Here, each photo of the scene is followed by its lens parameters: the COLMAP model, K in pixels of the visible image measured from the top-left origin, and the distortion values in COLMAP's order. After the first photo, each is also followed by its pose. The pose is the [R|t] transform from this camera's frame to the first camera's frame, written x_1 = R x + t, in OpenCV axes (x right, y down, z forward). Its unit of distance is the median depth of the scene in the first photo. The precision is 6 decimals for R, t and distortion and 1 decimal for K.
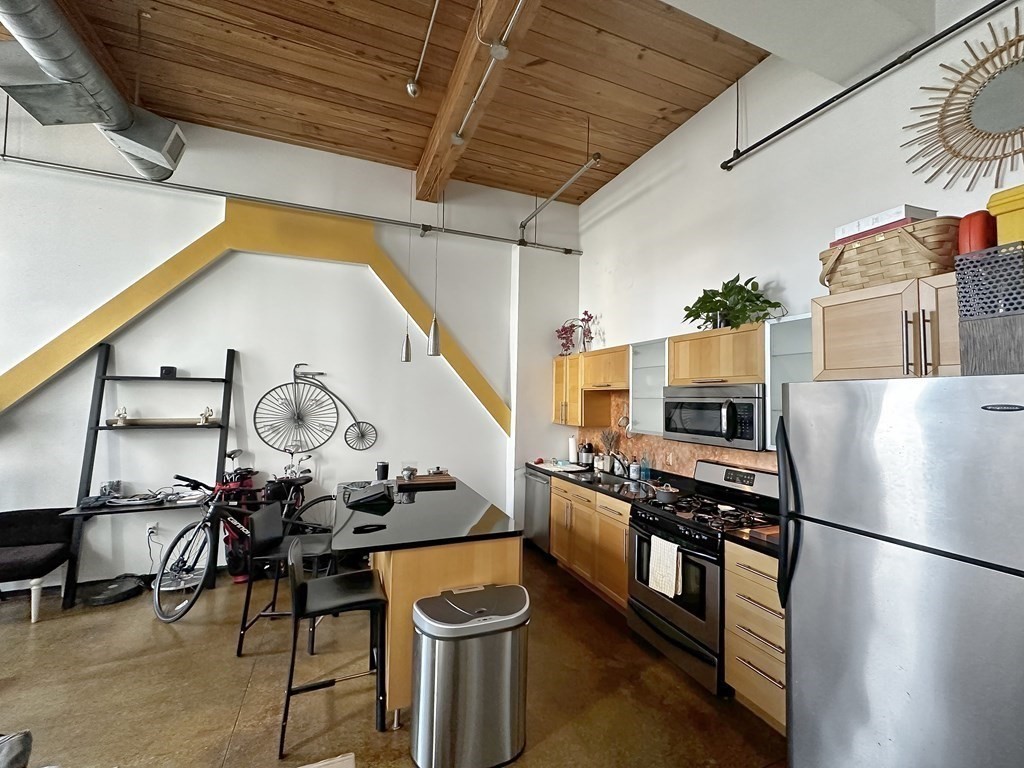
lens RADIAL K [[419.7, 0, 516.7], [0, 419.7, 377.8], [0, 0, 1]] dist [-0.000382, -0.000056]
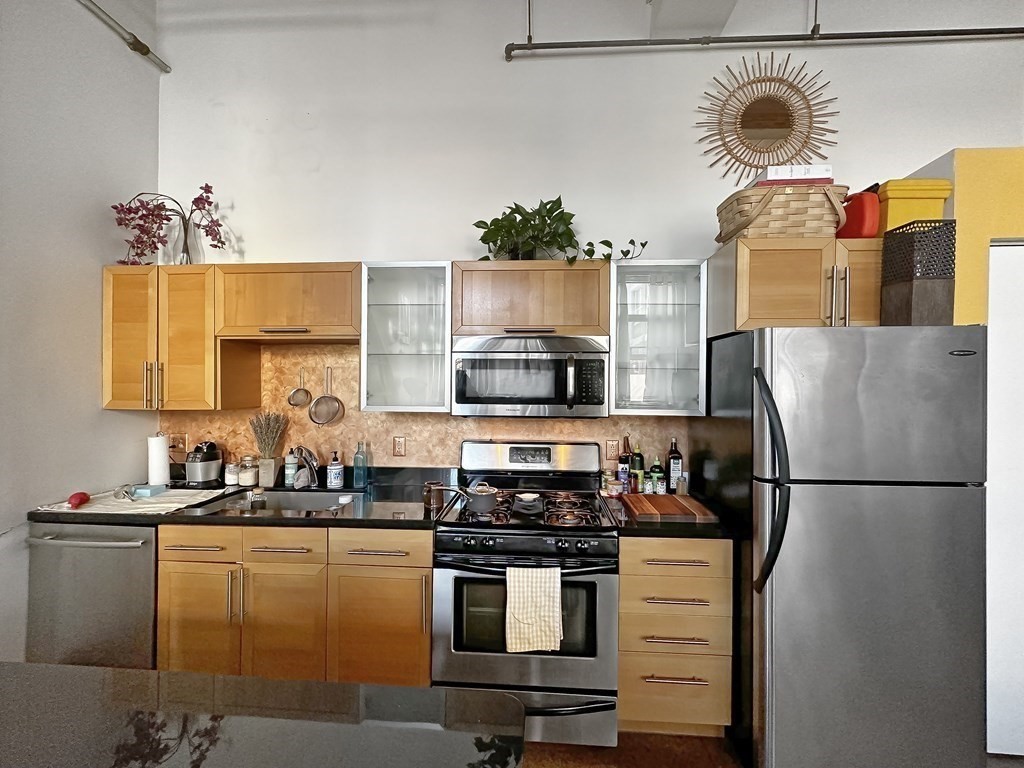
lens RADIAL K [[437.5, 0, 532.8], [0, 437.5, 381.3], [0, 0, 1]] dist [-0.001506, -0.000316]
pose [[0.446632, -0.012205, 0.894634, -0.169290], [-0.044895, 0.998342, 0.036034, 0.052507], [-0.893591, -0.056258, 0.445343, 0.496396]]
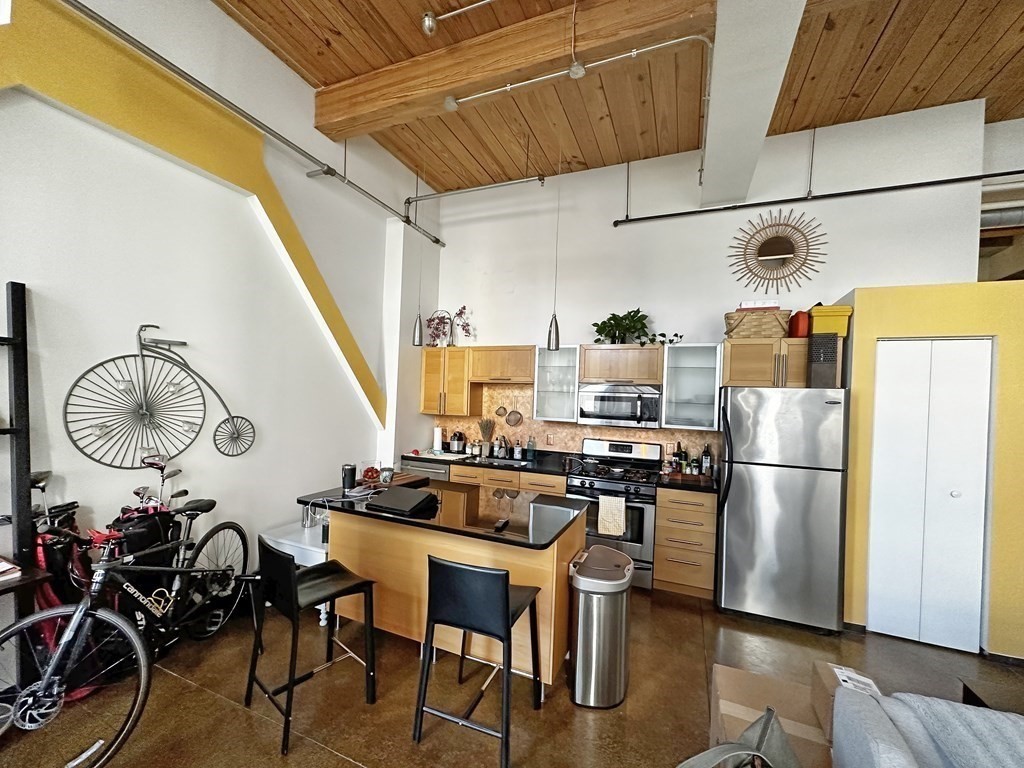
lens RADIAL K [[416.4, 0, 525.8], [0, 416.4, 392.0], [0, 0, 1]] dist [-0.000339, -0.000061]
pose [[0.714143, 0.017601, 0.699778, -0.557184], [-0.060100, 0.997534, 0.036244, 0.009743], [-0.697415, -0.067940, 0.713440, 0.172633]]
